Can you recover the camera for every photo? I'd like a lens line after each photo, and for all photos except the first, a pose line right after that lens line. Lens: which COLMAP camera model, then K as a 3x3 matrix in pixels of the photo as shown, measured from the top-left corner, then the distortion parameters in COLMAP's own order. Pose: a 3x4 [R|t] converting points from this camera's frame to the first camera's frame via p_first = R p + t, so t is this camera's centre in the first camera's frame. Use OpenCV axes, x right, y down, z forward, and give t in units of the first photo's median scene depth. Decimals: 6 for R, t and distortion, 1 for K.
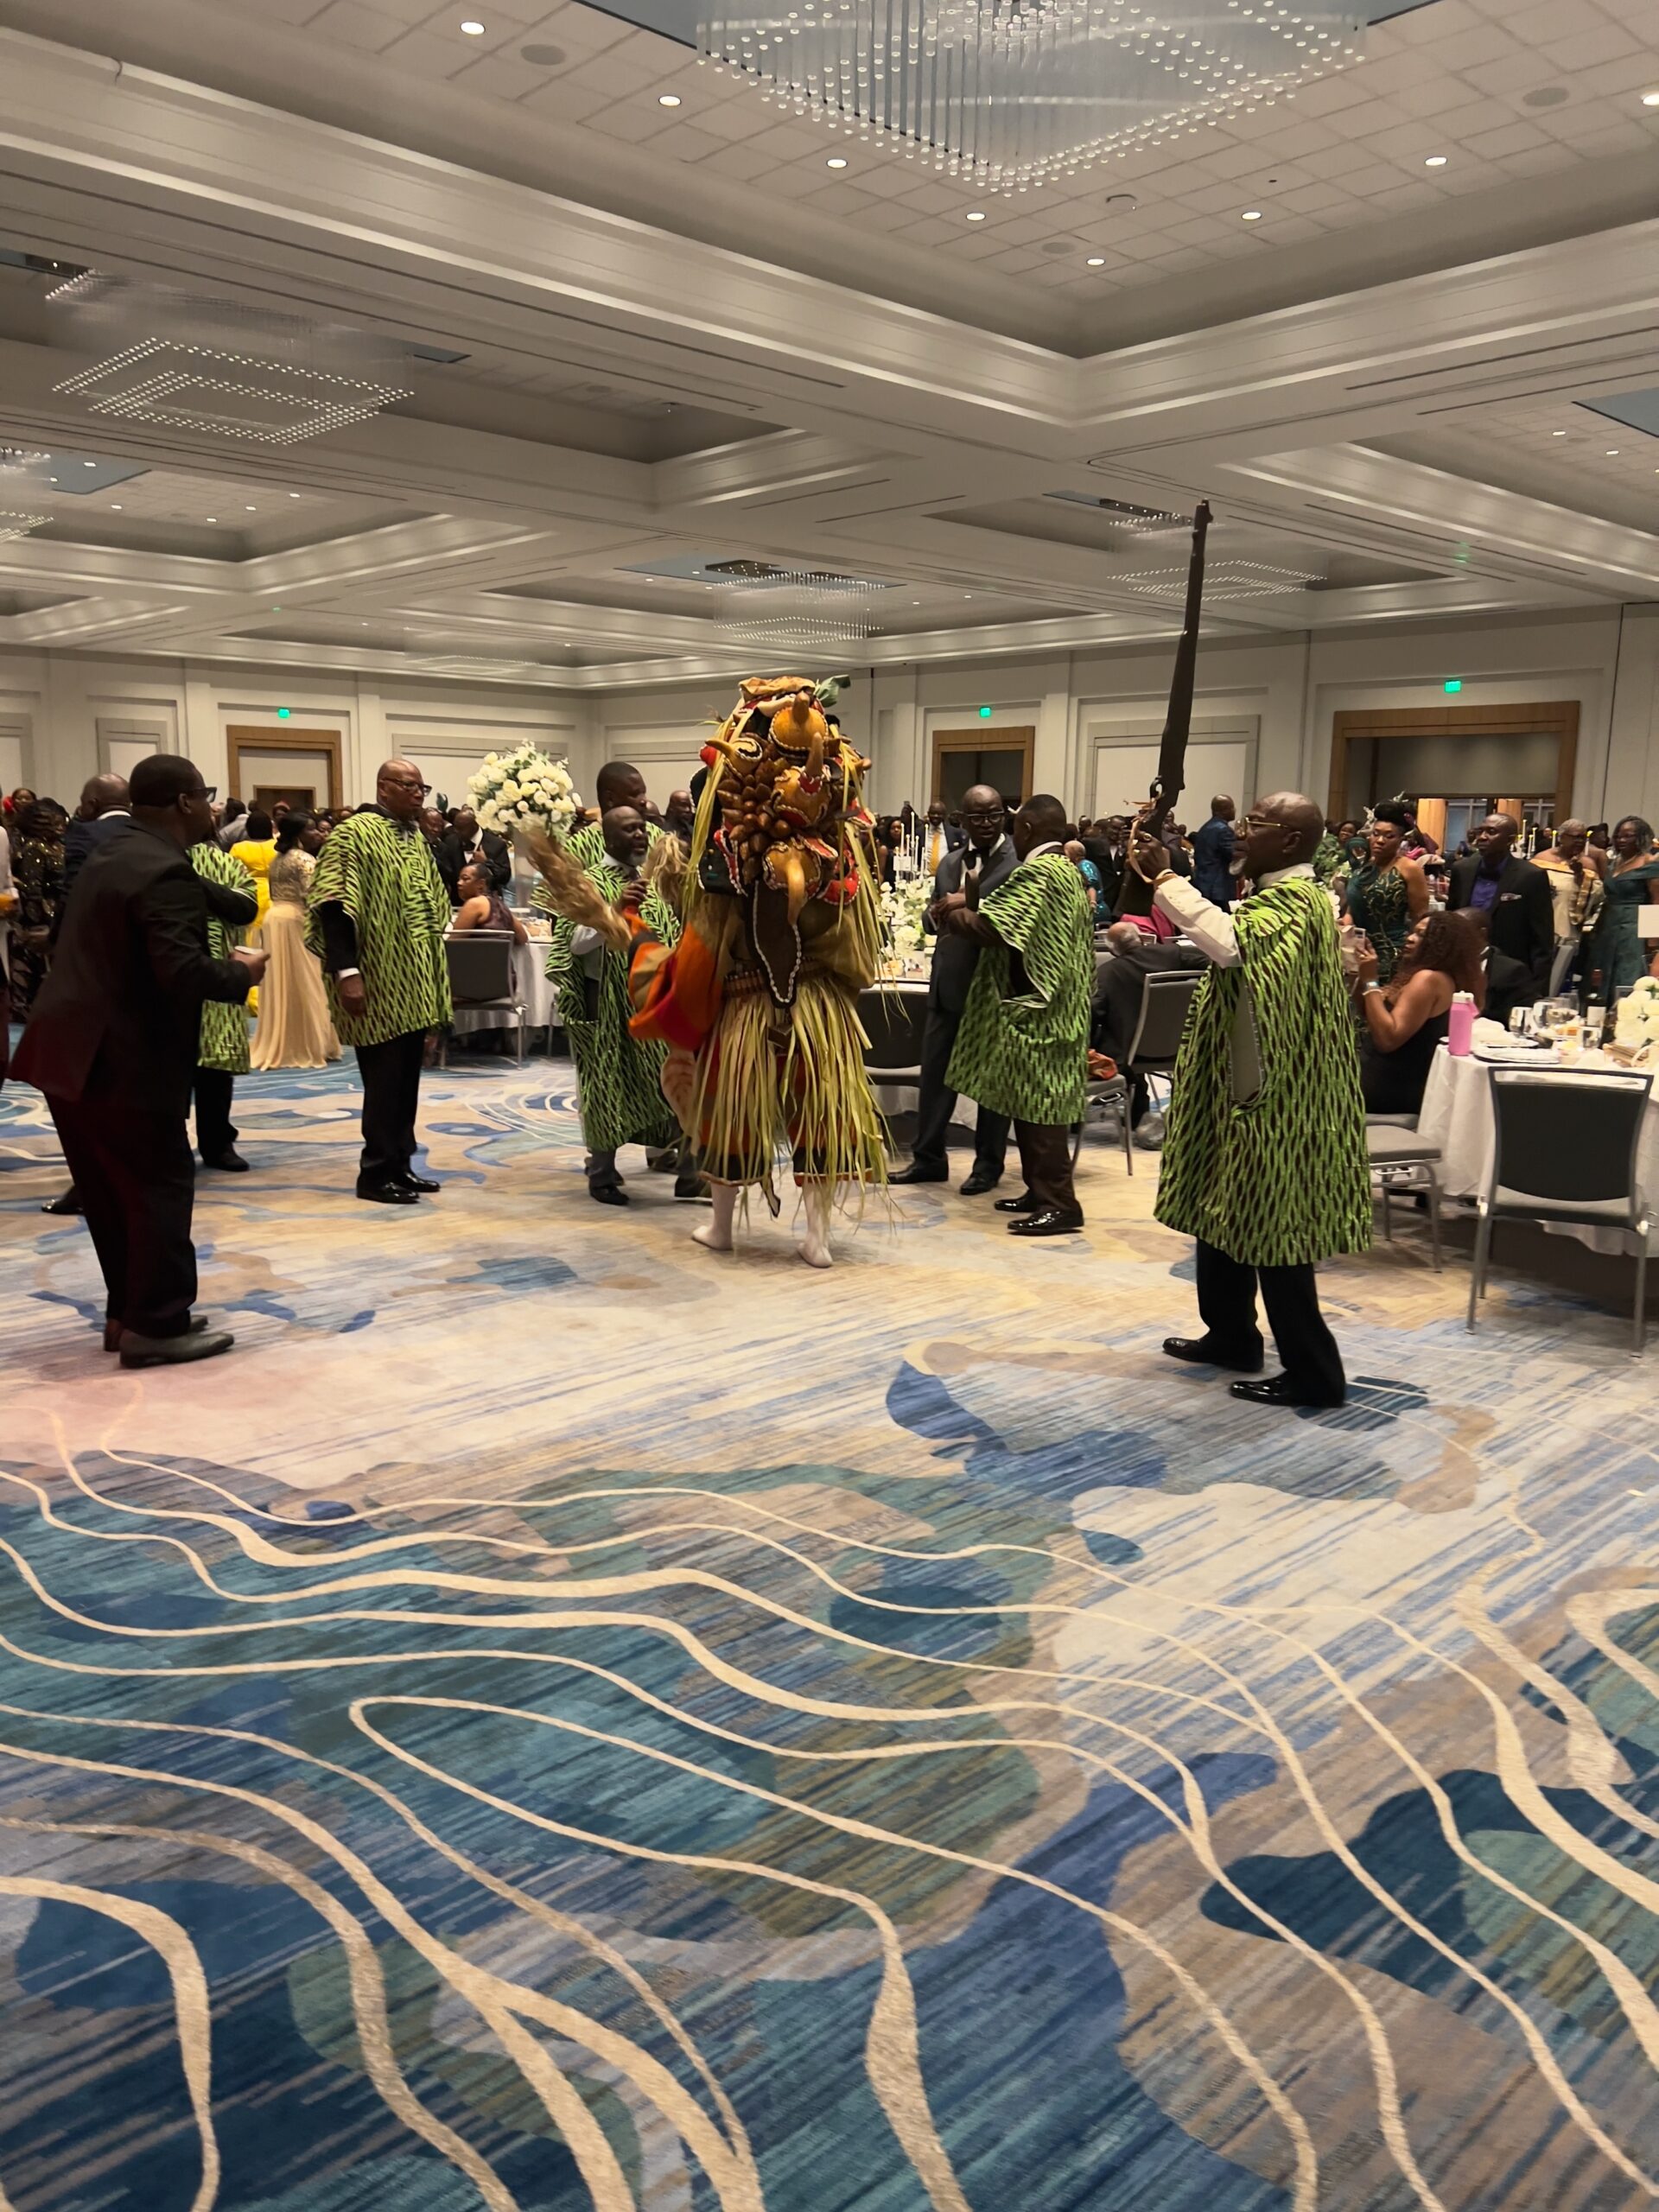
lens RADIAL K [[1657.4, 0, 824.9], [0, 1657.4, 1110.2], [0, 0, 1]] dist [0.030448, -0.004388]
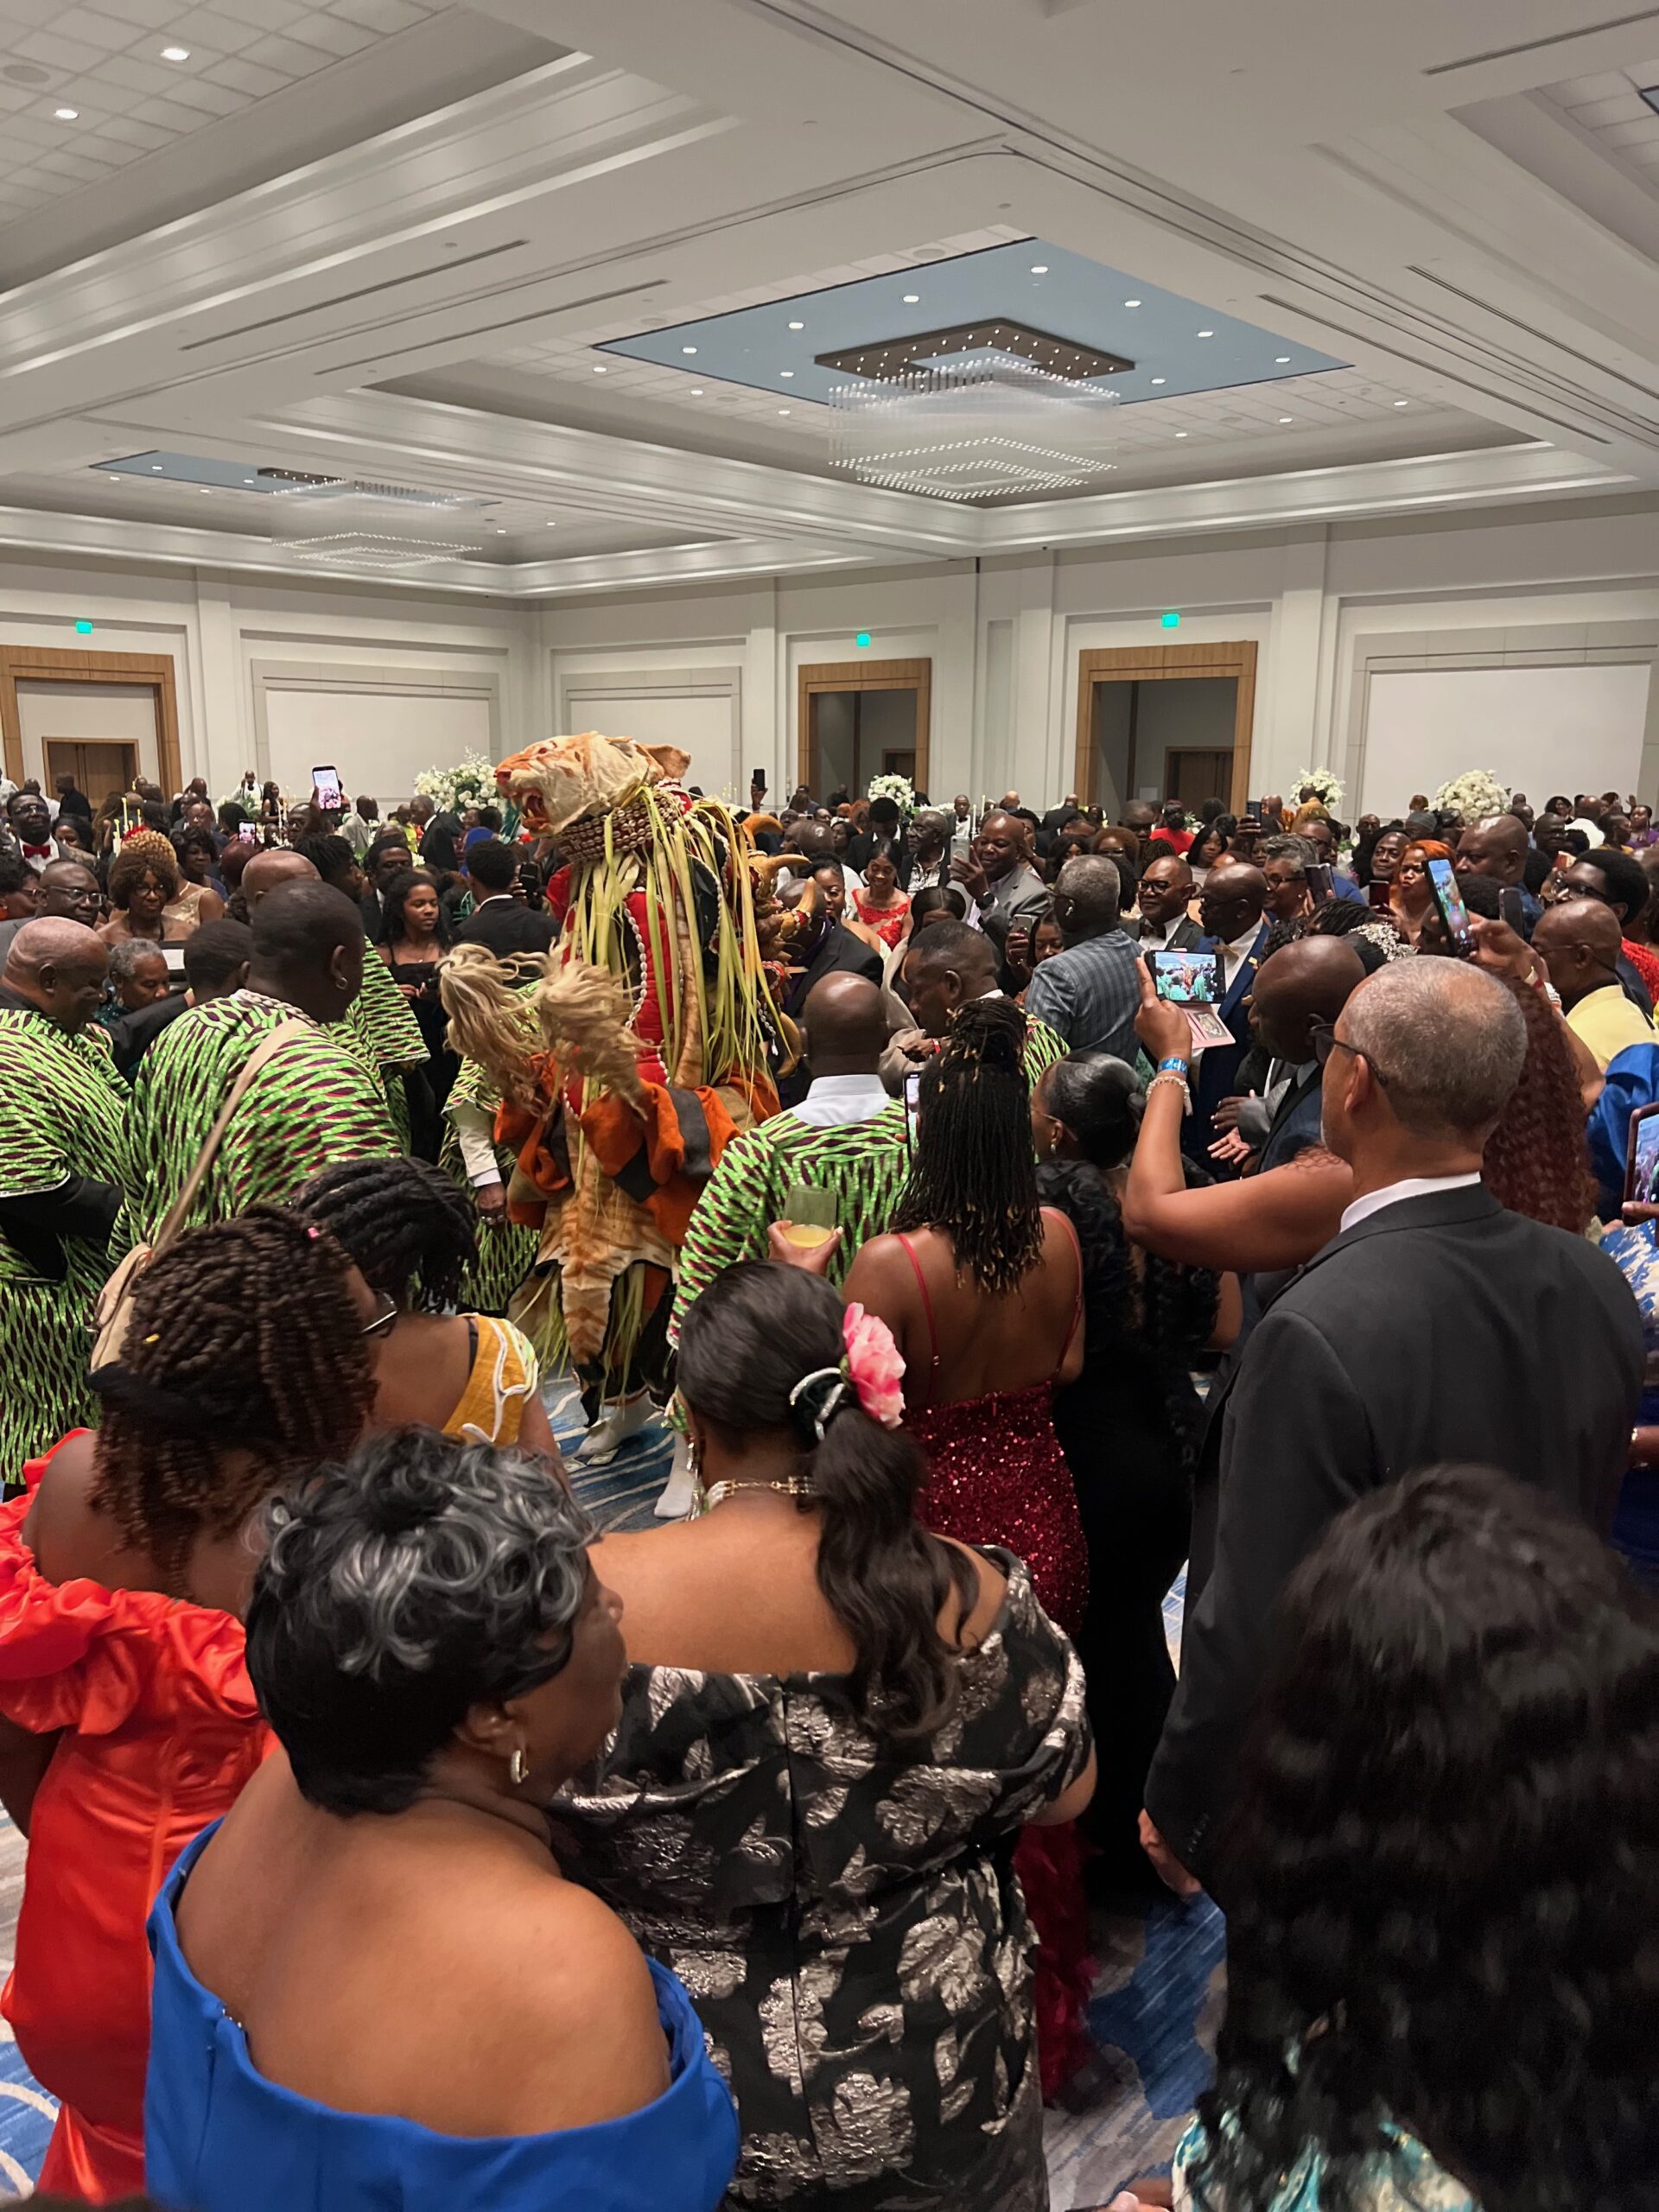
lens RADIAL K [[1657.4, 0, 831.4], [0, 1657.4, 1118.9], [0, 0, 1]] dist [0.030448, -0.004388]
pose [[0.995952, -0.027573, 0.085556, -0.098162], [0.023908, 0.998764, 0.043576, -0.070002], [-0.086652, -0.041354, 0.995380, 0.327943]]
